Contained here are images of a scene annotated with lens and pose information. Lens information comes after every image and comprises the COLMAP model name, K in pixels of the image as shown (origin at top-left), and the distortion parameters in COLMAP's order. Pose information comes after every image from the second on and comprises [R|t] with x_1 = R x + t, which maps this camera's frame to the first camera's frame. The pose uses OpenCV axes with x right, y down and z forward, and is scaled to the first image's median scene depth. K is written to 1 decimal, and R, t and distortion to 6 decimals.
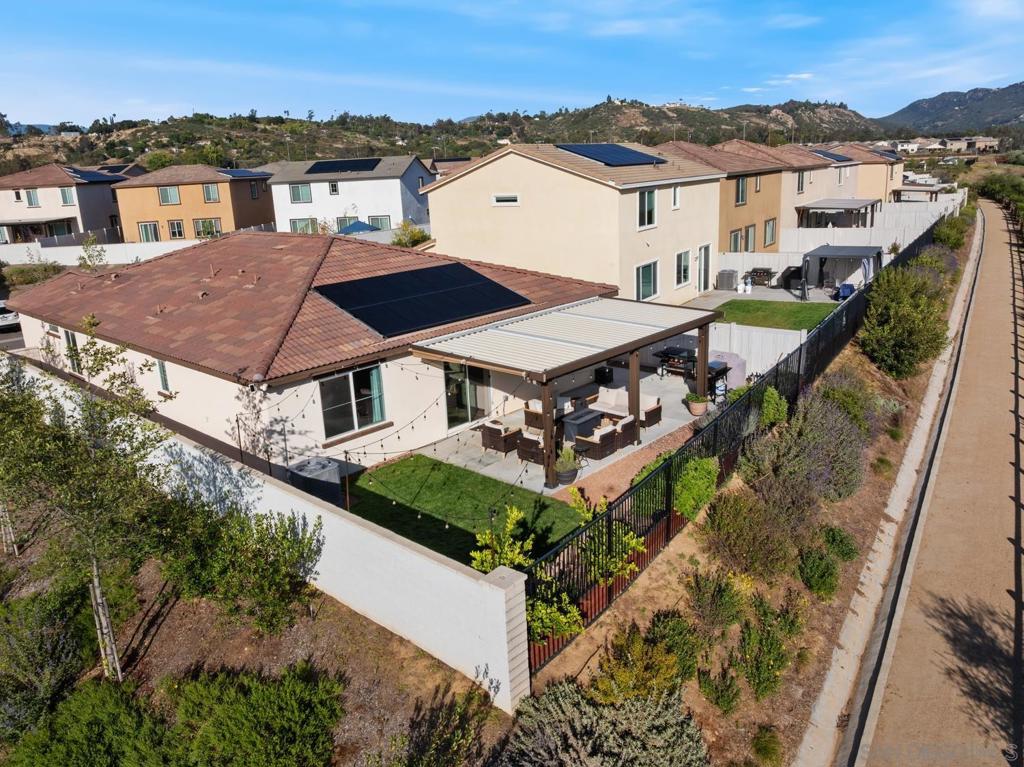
lens RADIAL K [[756.6, 0, 512.0], [0, 756.6, 383.5], [0, 0, 1]] dist [-0.055626, 0.026515]
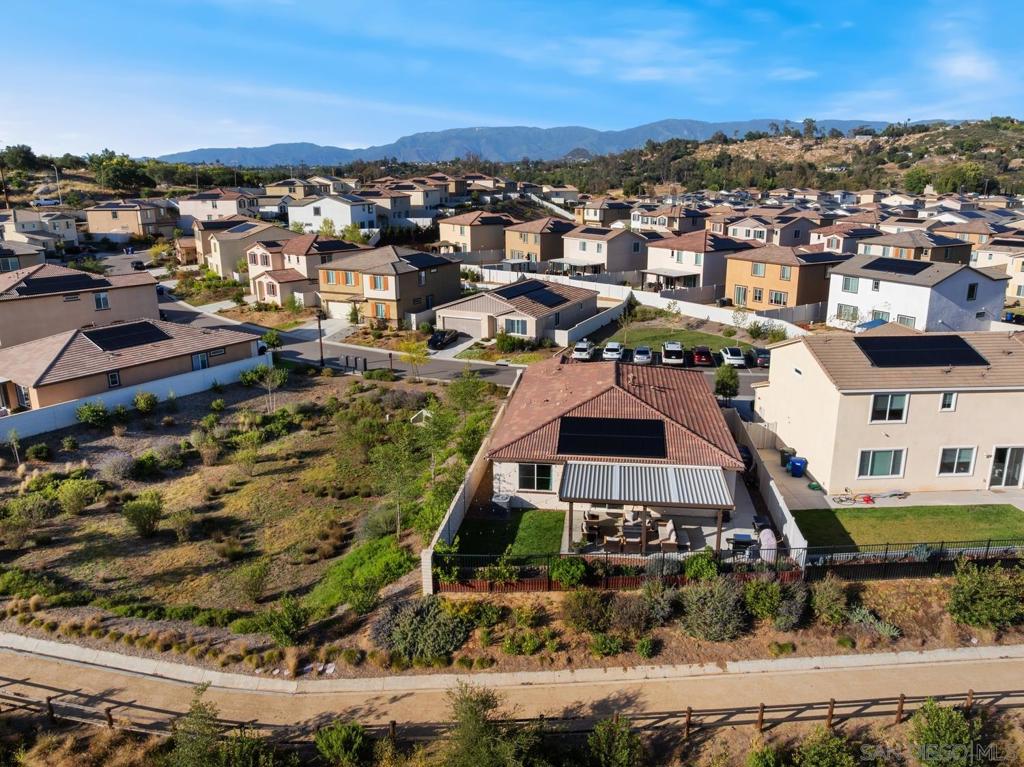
lens RADIAL K [[756.6, 0, 512.0], [0, 756.6, 383.5], [0, 0, 1]] dist [-0.055626, 0.026515]
pose [[0.552184, 0.260160, -0.792092, 0.393364], [-0.238048, 0.959715, 0.149268, -0.152322], [0.799016, 0.106132, 0.591870, -0.100813]]
